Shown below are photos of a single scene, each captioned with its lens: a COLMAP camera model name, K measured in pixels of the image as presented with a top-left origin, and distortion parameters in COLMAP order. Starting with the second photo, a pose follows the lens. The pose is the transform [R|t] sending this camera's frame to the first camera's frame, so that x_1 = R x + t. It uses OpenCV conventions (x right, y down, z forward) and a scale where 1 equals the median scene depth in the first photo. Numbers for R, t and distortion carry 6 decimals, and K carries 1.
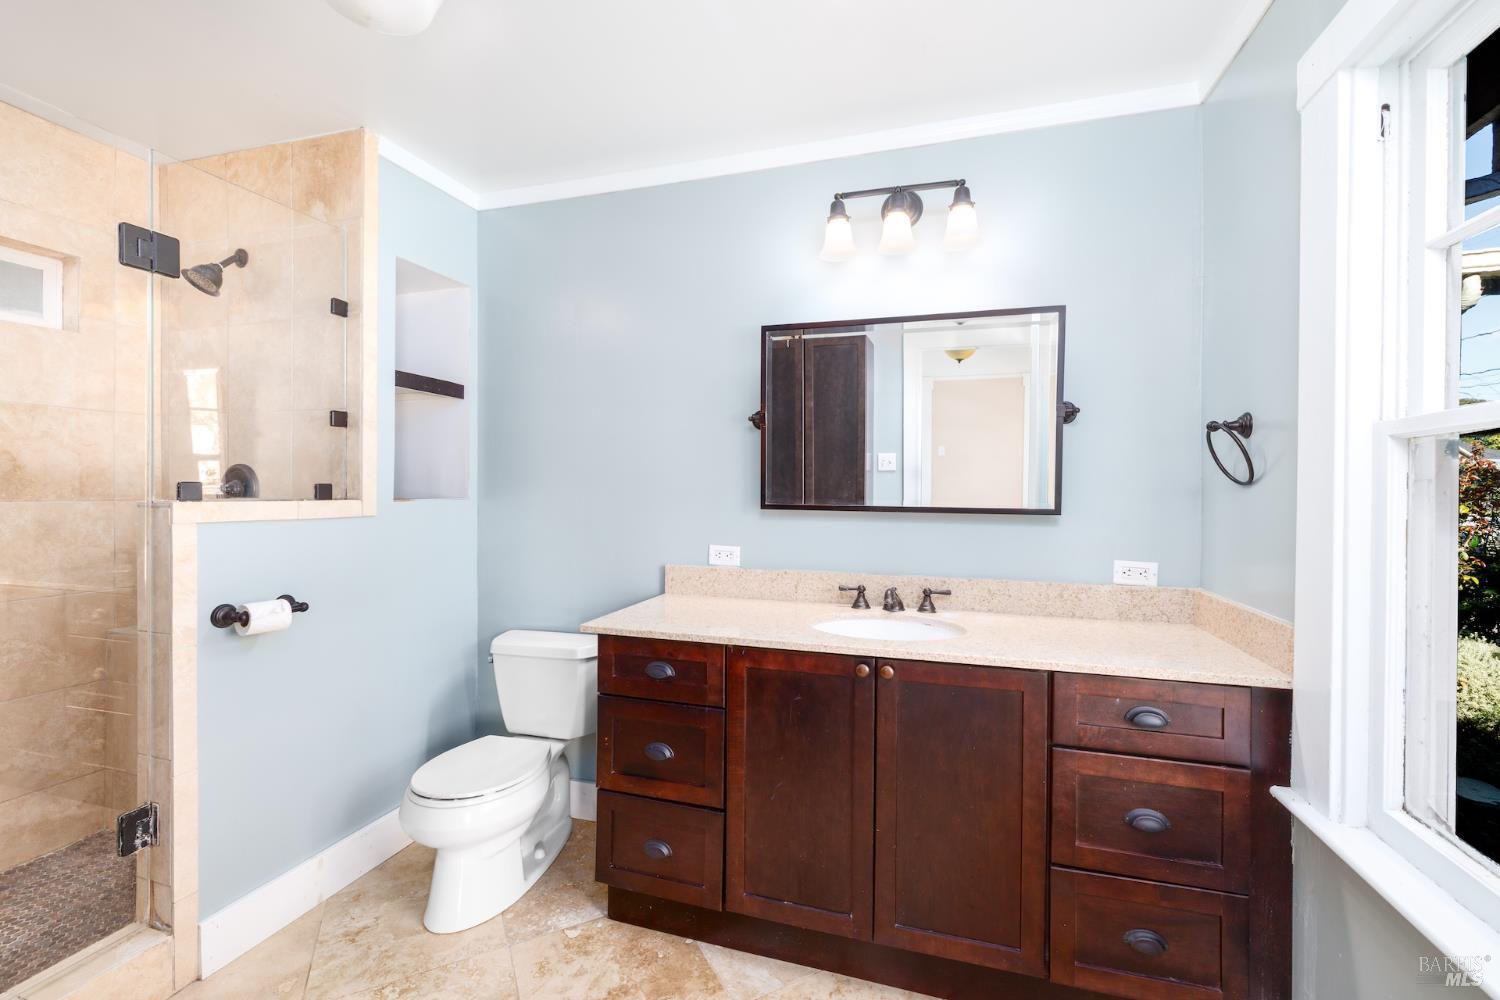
lens RADIAL K [[634.9, 0, 755.5], [0, 634.9, 496.8], [0, 0, 1]] dist [0.003896, -0.000764]
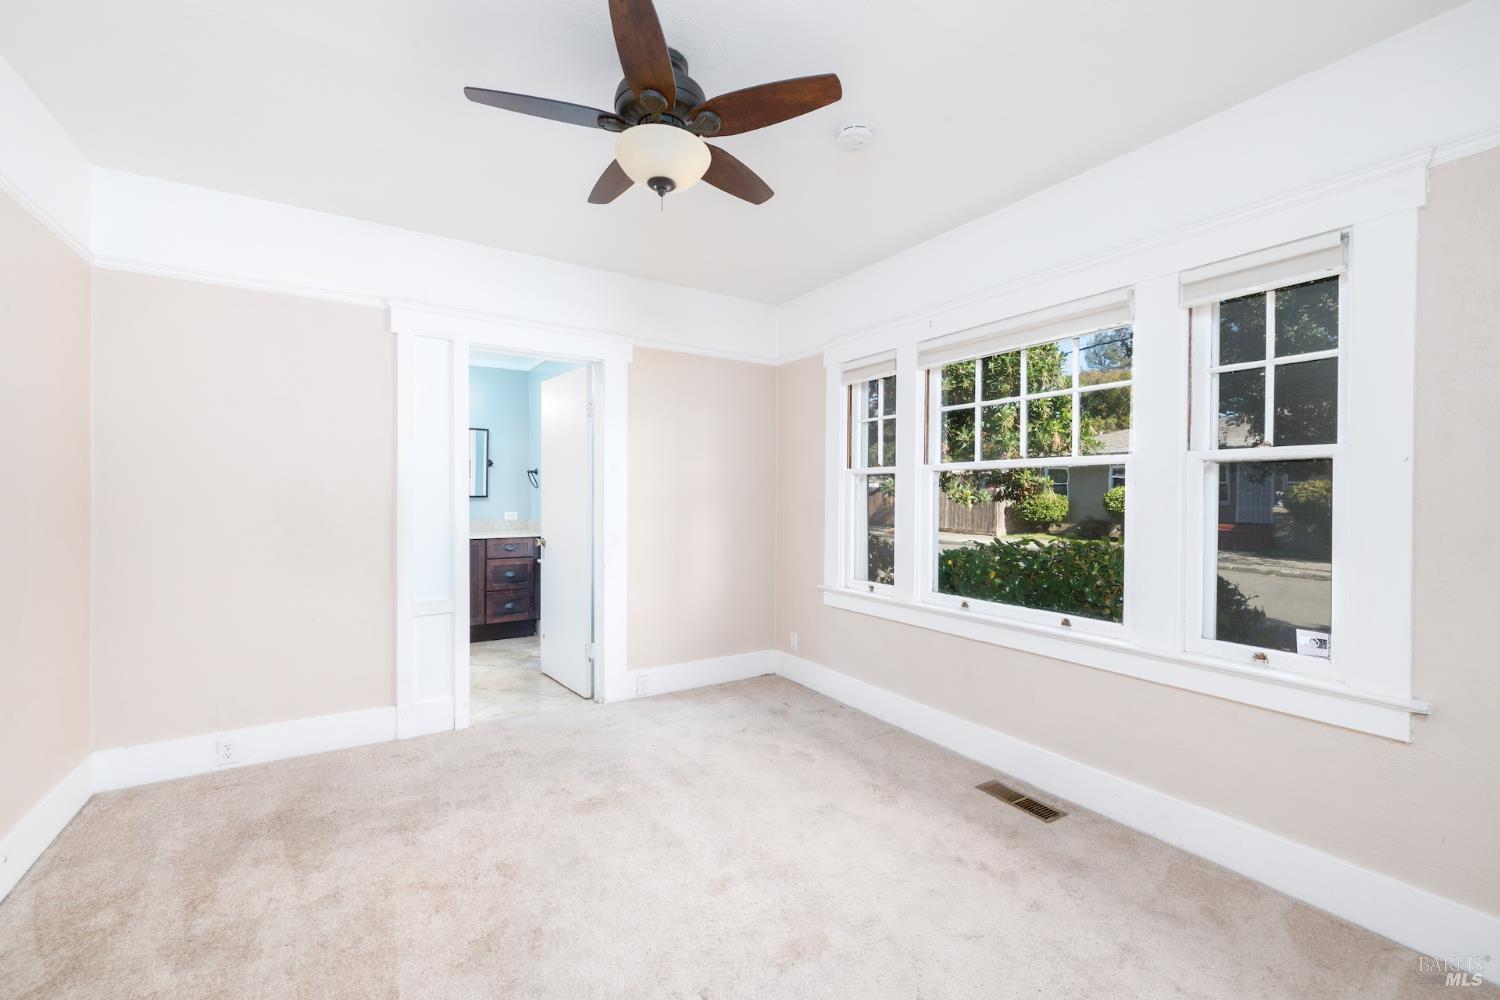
lens RADIAL K [[634.9, 0, 747.1], [0, 634.9, 492.8], [0, 0, 1]] dist [0.003896, -0.000764]
pose [[0.670488, -0.005469, 0.741900, -1.259114], [0.009896, 0.999950, -0.001572, 0.029386], [-0.741855, 0.008396, 0.670508, -2.614203]]
